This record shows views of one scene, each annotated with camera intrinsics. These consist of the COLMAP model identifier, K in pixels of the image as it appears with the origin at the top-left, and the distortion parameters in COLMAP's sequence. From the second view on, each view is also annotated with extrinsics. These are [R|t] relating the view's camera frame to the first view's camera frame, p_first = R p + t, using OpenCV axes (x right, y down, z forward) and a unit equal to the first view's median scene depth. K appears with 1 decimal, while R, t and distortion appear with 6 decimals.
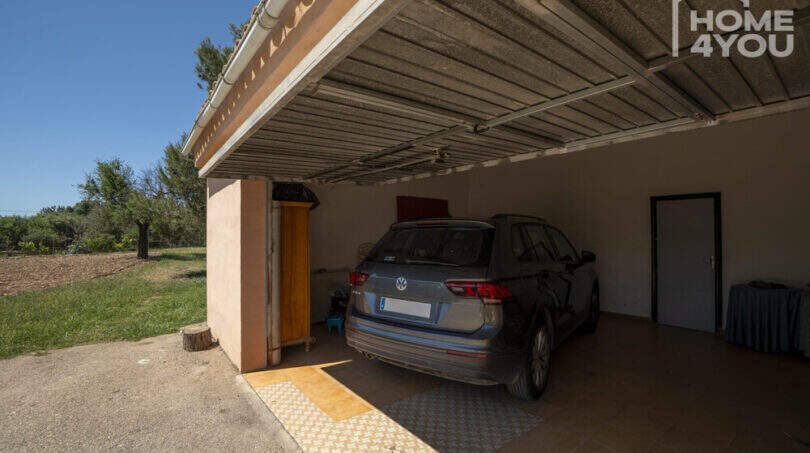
lens RADIAL K [[362.0, 0, 405.2], [0, 362.0, 229.4], [0, 0, 1]] dist [-0.045354, 0.018997]
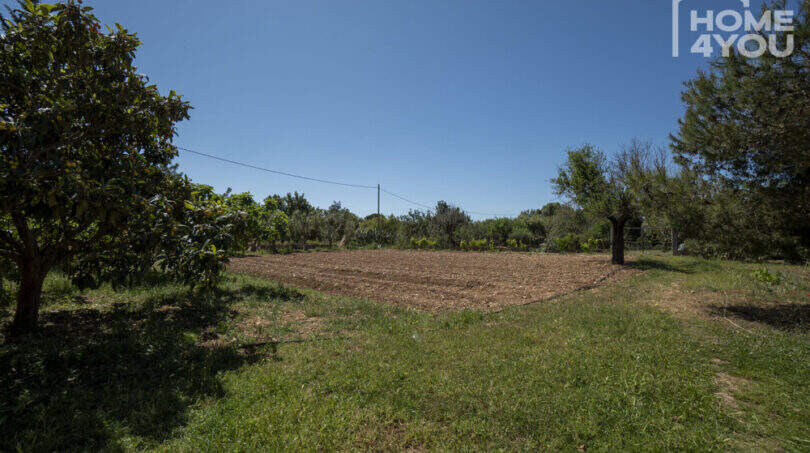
lens RADIAL K [[362.0, 0, 405.2], [0, 362.0, 229.4], [0, 0, 1]] dist [-0.045354, 0.018997]
pose [[0.445268, 0.001547, -0.895396, -0.210868], [-0.005075, 0.999987, -0.000796, 0.007555], [0.895383, 0.004899, 0.445270, 0.197883]]
